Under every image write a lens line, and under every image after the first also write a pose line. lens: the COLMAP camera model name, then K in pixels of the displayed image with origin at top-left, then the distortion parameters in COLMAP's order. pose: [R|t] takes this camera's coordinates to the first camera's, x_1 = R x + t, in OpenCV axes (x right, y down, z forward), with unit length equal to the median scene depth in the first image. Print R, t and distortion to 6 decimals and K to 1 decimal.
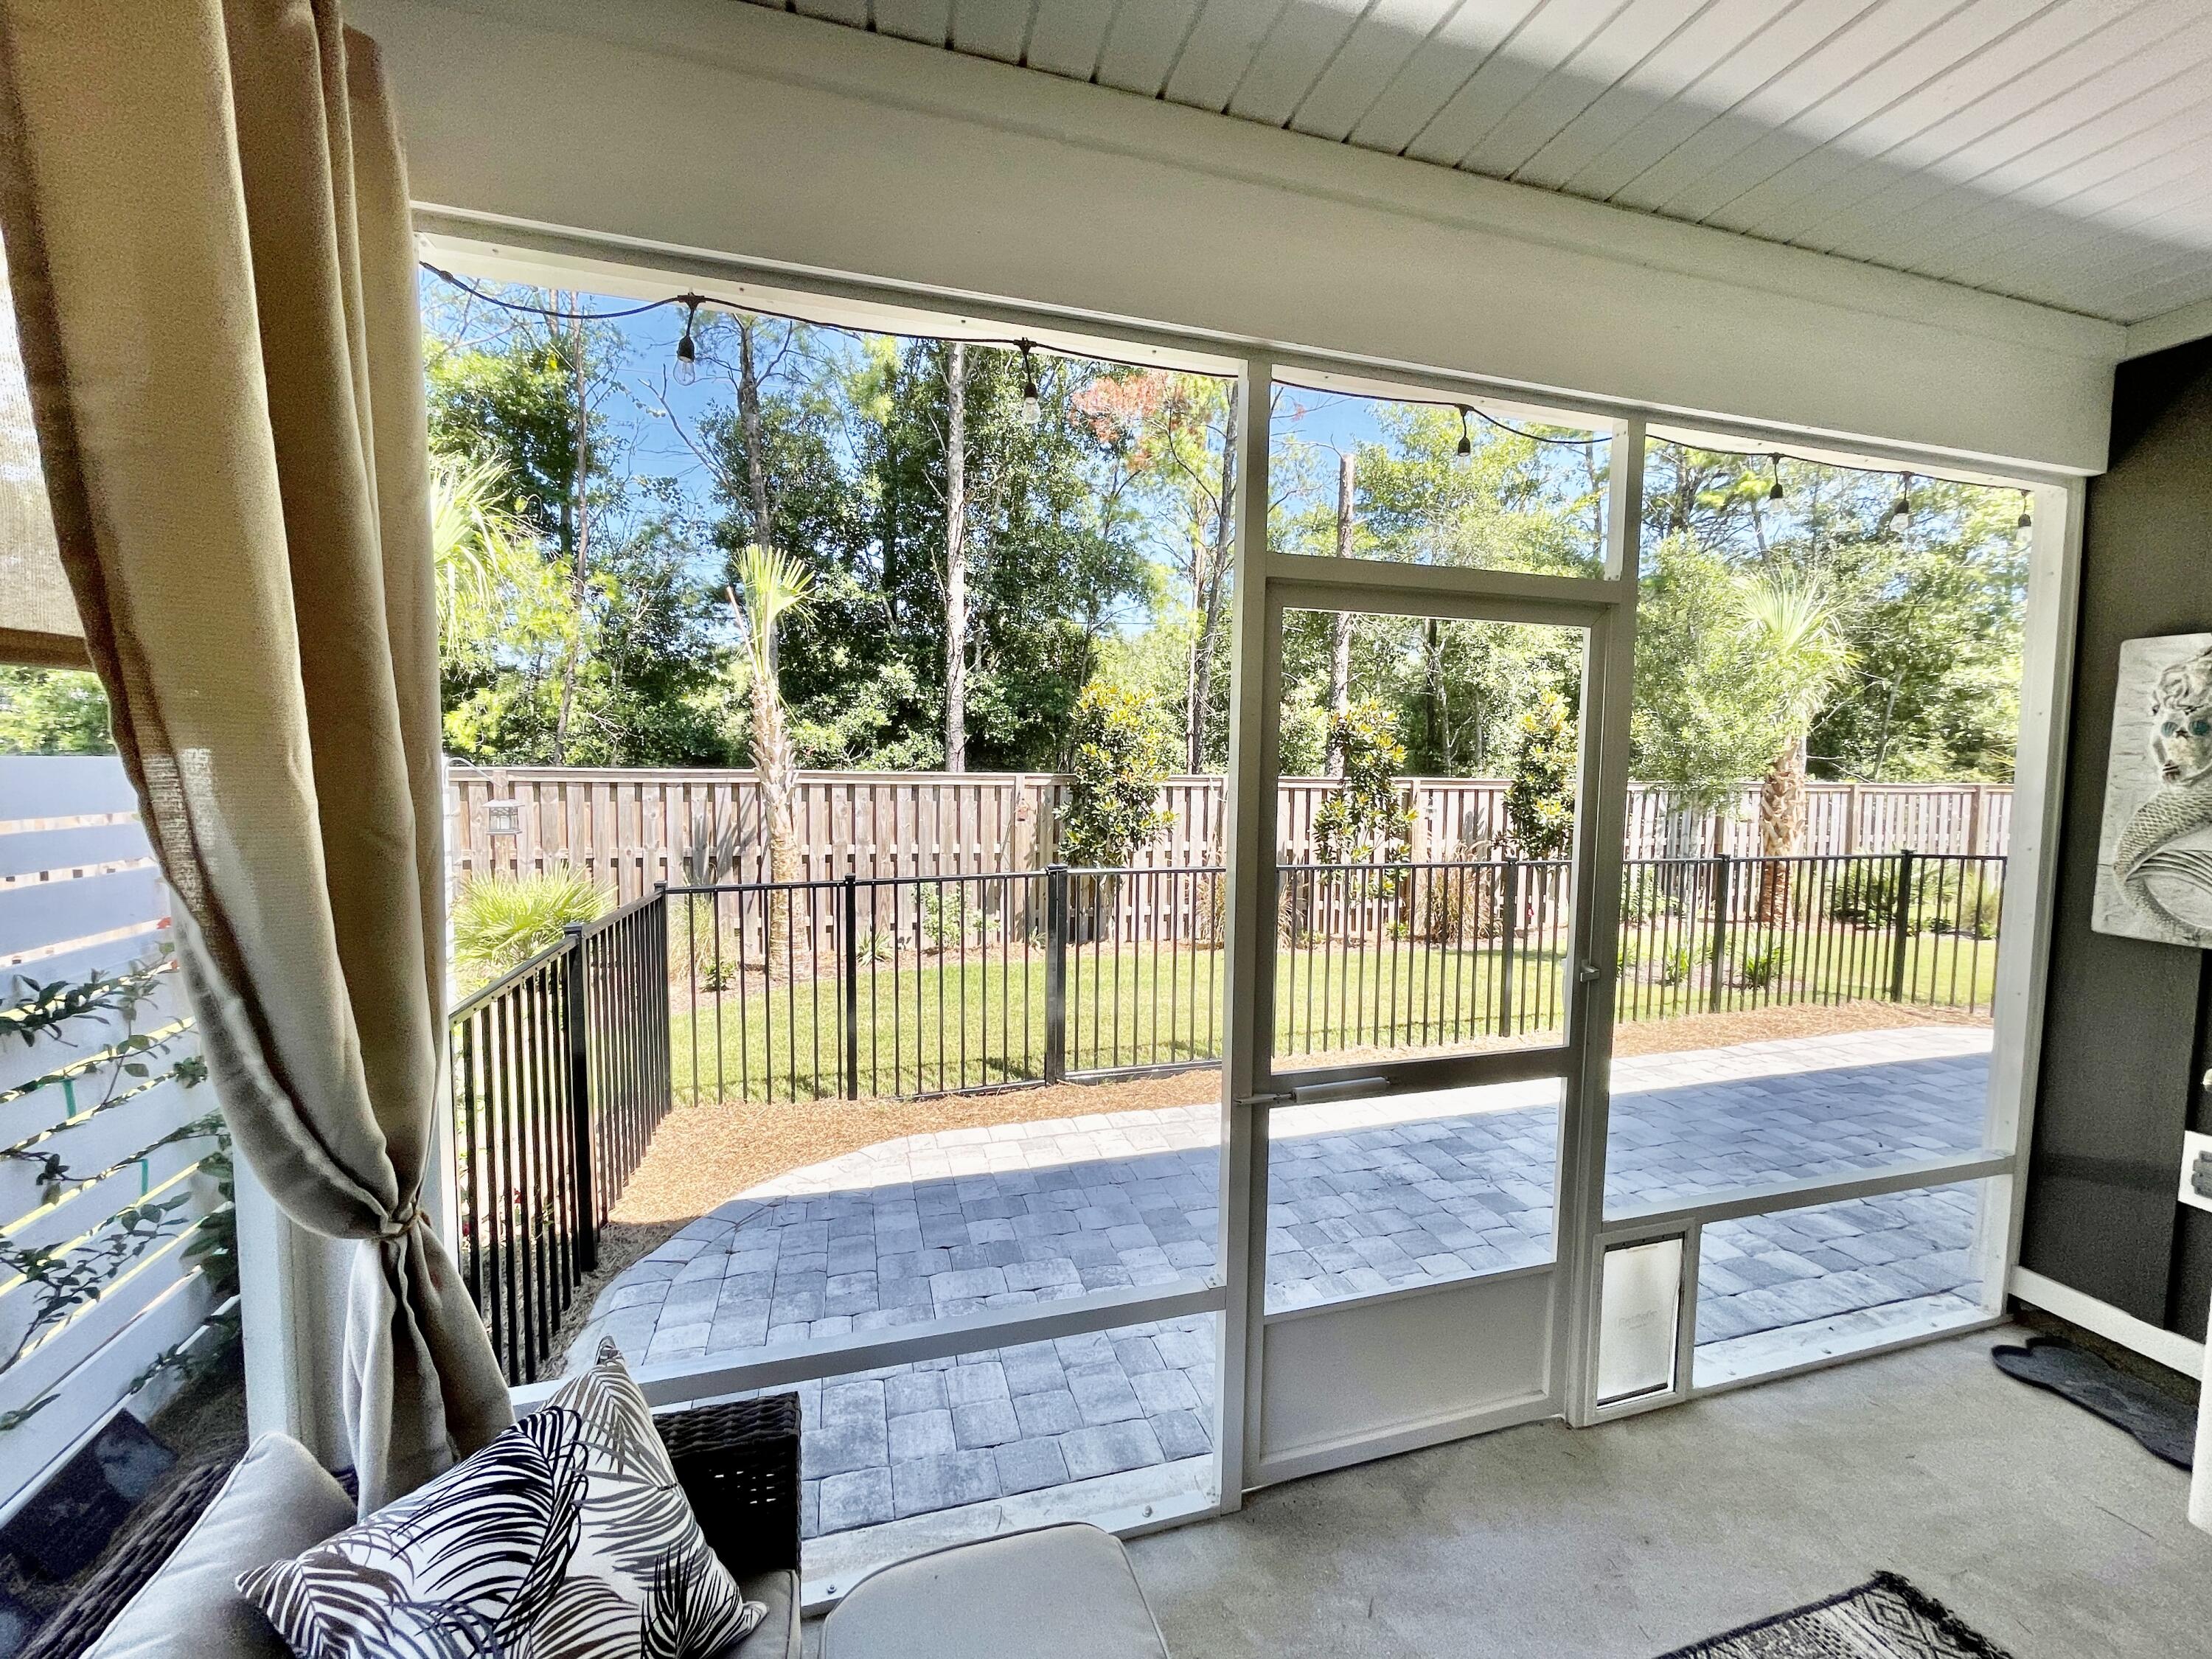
lens RADIAL K [[896.6, 0, 1096.4], [0, 896.6, 814.7], [0, 0, 1]] dist [-0.004992, 0.001792]
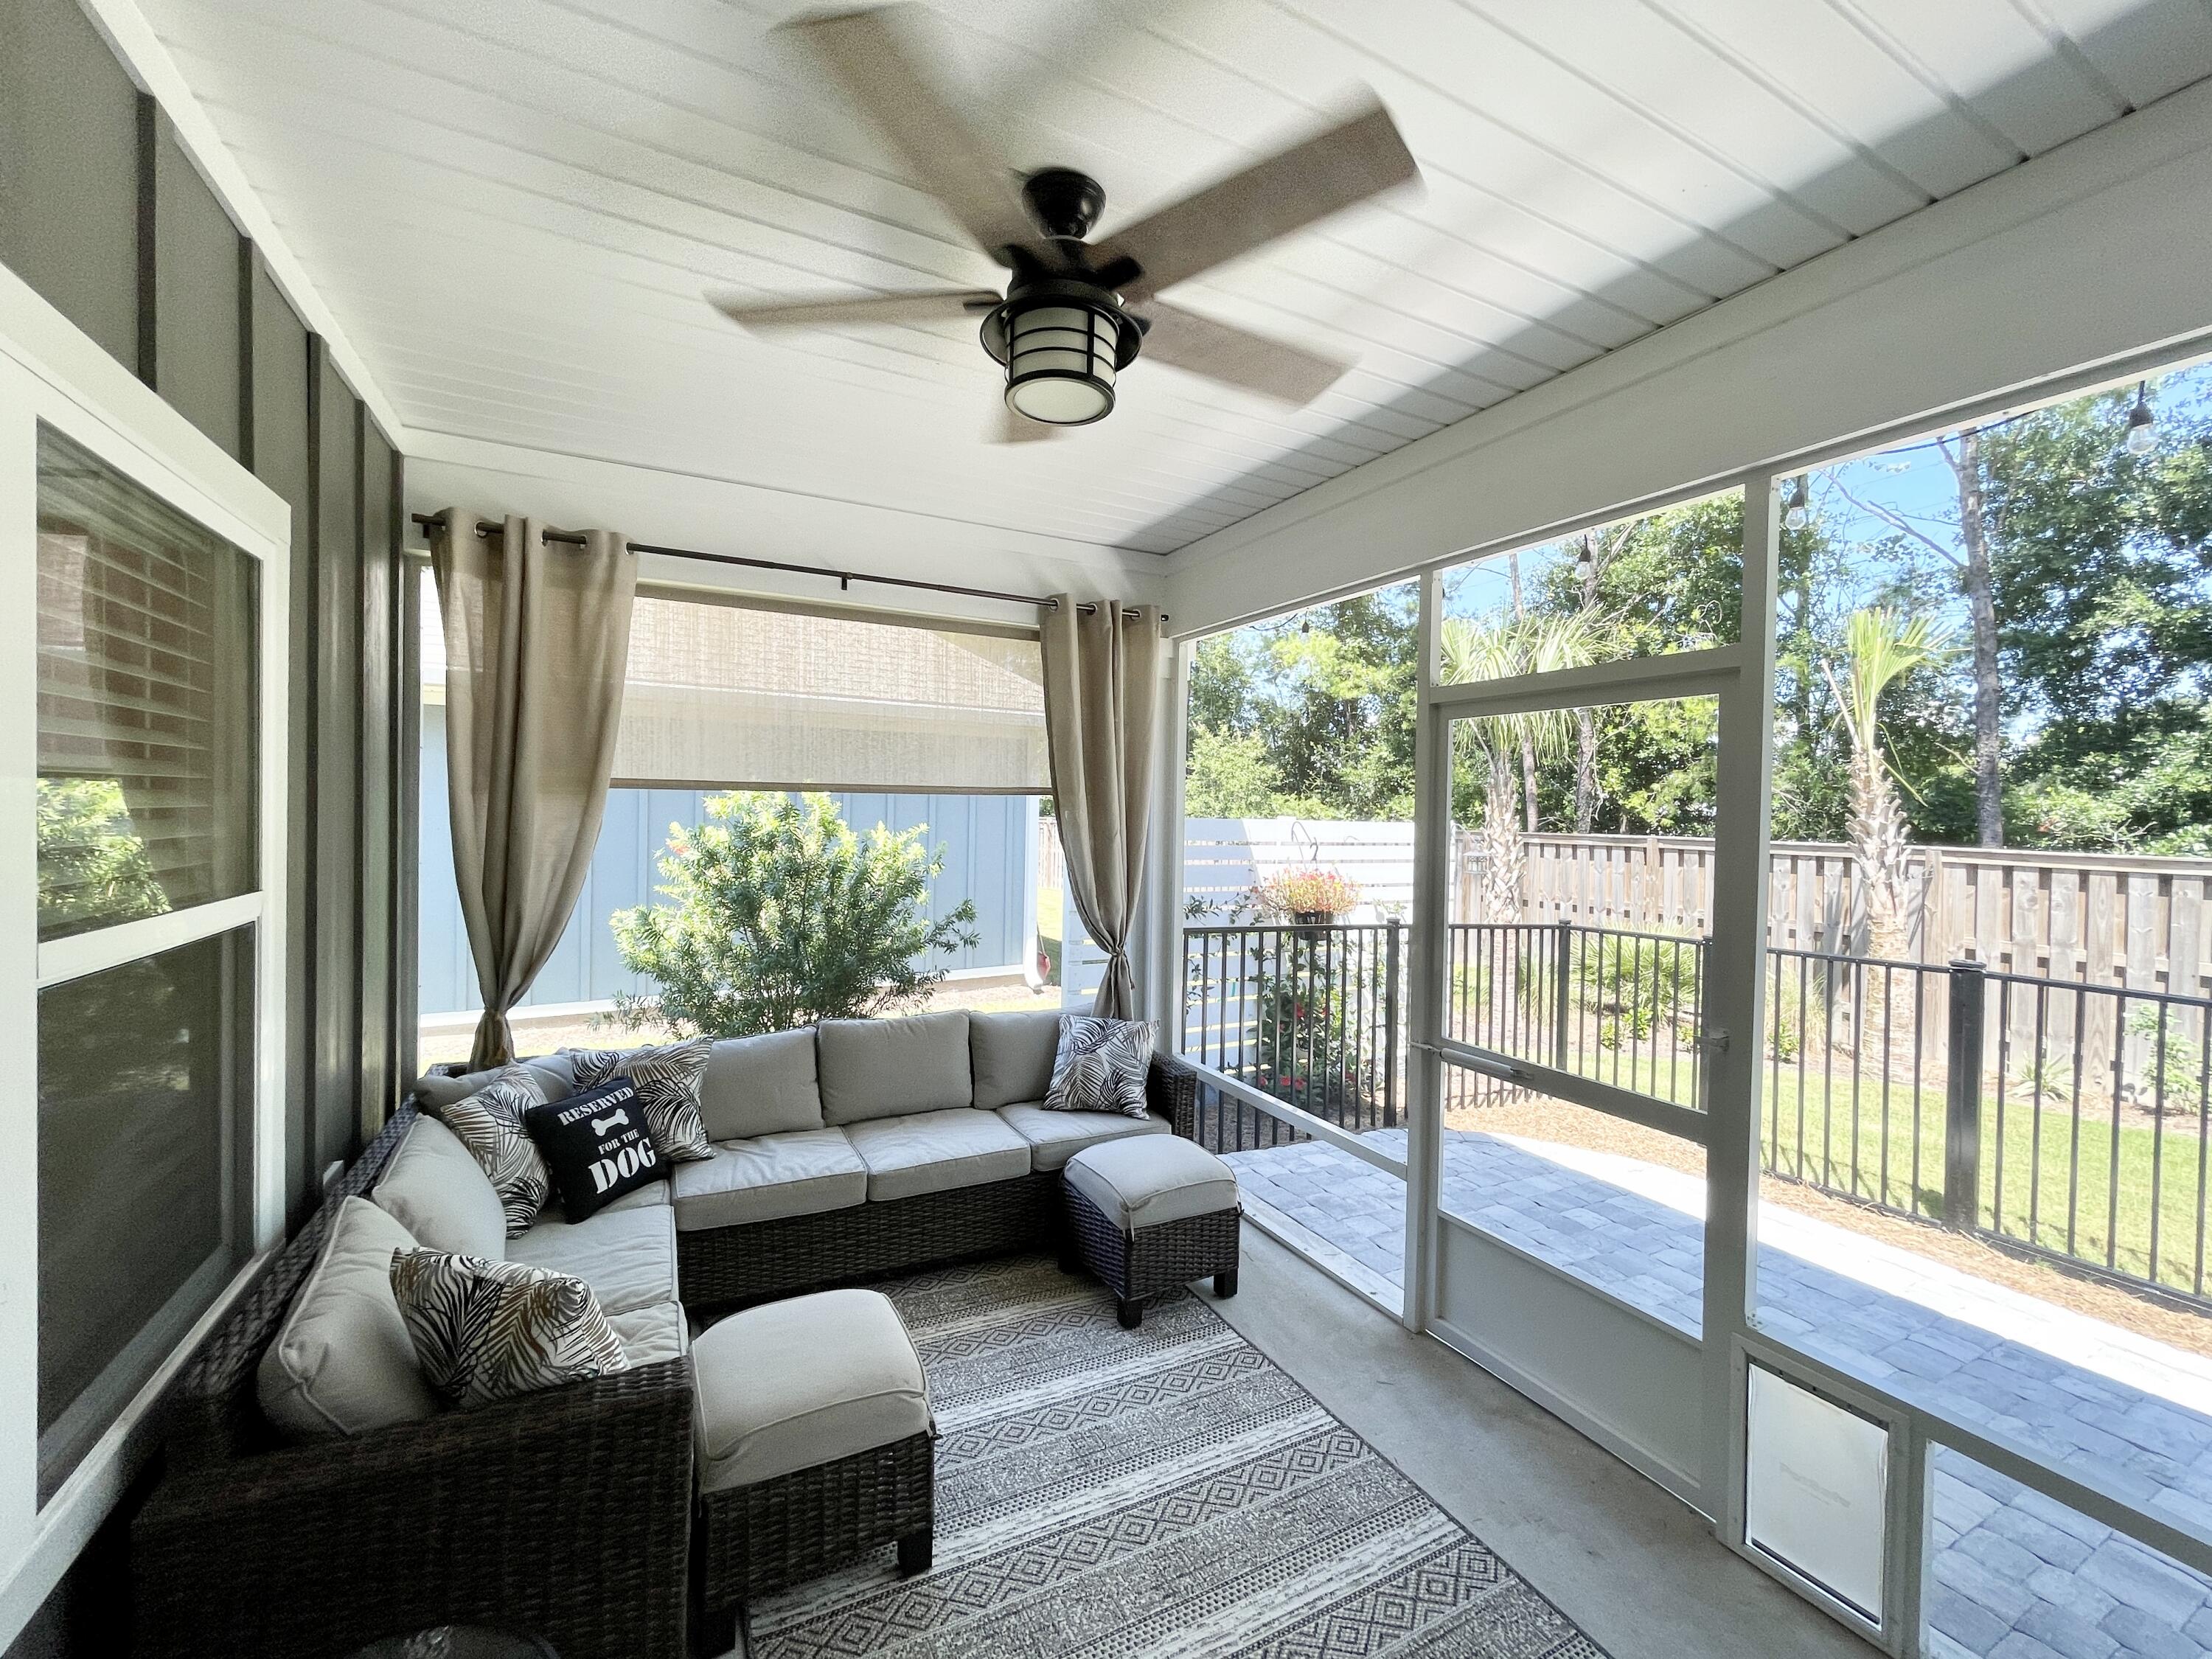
lens RADIAL K [[896.6, 0, 1120.4], [0, 896.6, 834.5], [0, 0, 1]] dist [-0.004992, 0.001792]
pose [[0.218210, 0.019568, -0.975706, 0.370951], [-0.080184, 0.996778, 0.002058, 0.000346], [0.972602, 0.077787, 0.219076, 0.037953]]
